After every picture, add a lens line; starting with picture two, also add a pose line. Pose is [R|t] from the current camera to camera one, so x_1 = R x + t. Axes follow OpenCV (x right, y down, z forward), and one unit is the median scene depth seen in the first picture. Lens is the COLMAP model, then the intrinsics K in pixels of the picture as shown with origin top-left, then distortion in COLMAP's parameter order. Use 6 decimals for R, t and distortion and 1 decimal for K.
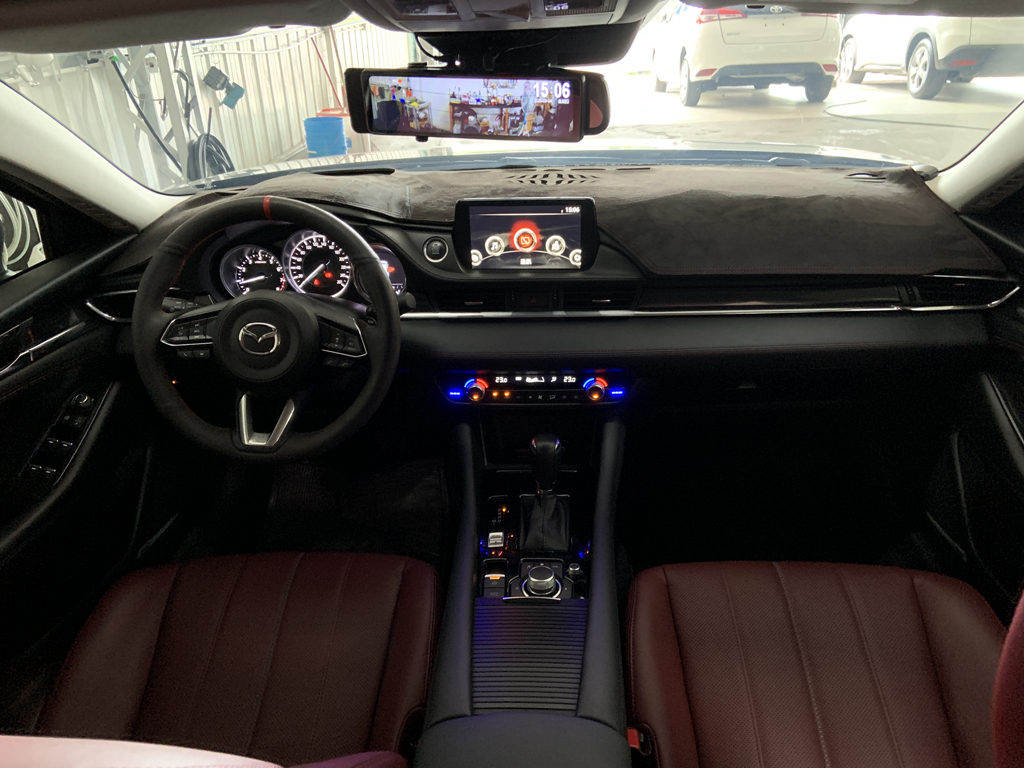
lens RADIAL K [[799.4, 0, 512.5], [0, 799.4, 390.3], [0, 0, 1]] dist [0.082722, -0.053320]
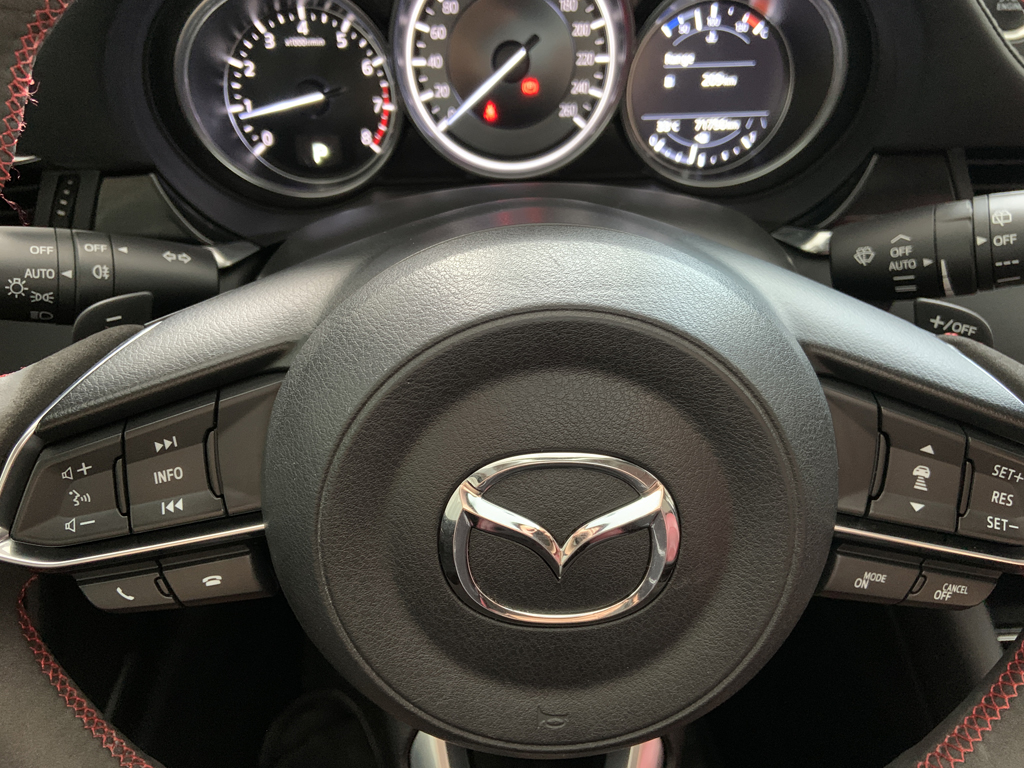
lens RADIAL K [[799.4, 0, 514.4], [0, 799.4, 383.6], [0, 0, 1]] dist [0.082722, -0.053320]
pose [[0.993235, -0.045586, 0.106796, -0.275222], [0.017858, 0.968743, 0.247422, -0.110301], [-0.114737, -0.243841, 0.963004, 0.675908]]
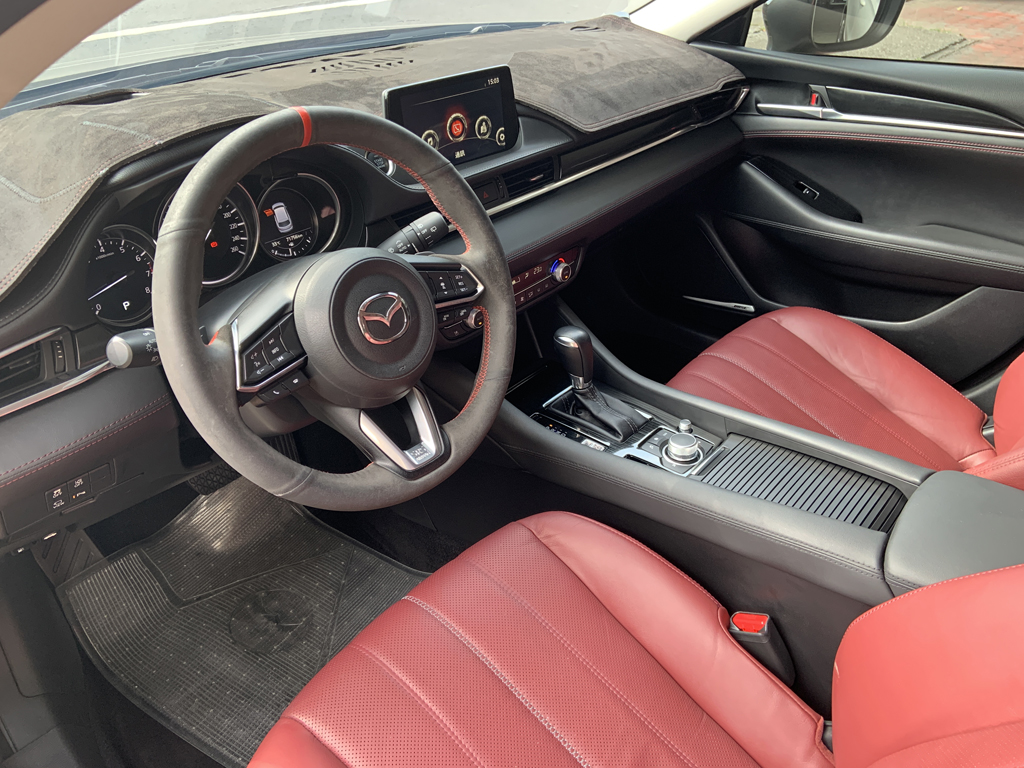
lens RADIAL K [[799.4, 0, 511.2], [0, 799.4, 380.7], [0, 0, 1]] dist [0.082722, -0.053320]
pose [[0.609468, -0.392300, 0.688948, -0.589046], [0.355207, 0.912013, 0.205088, -0.090737], [-0.708785, 0.119724, 0.695190, 0.372659]]
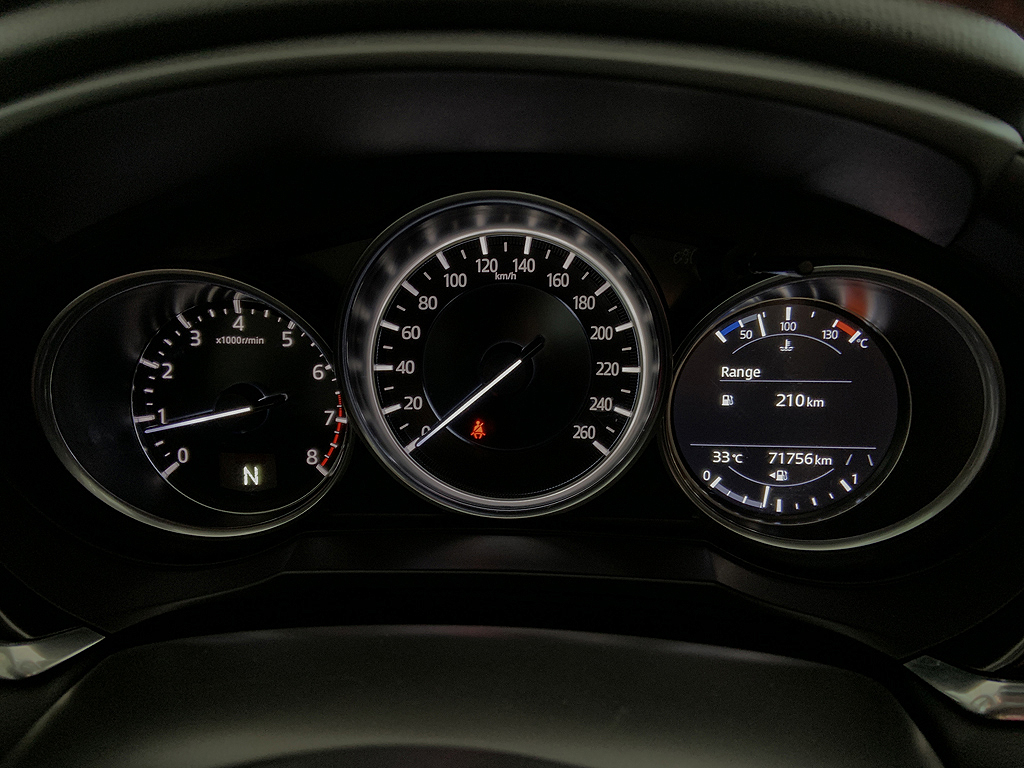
lens RADIAL K [[799.4, 0, 516.0], [0, 799.4, 391.7], [0, 0, 1]] dist [0.082722, -0.053320]
pose [[0.999880, 0.015472, -0.000779, -0.235246], [-0.015481, 0.999793, -0.013223, -0.143481], [0.000574, 0.013234, 0.999912, 0.776852]]
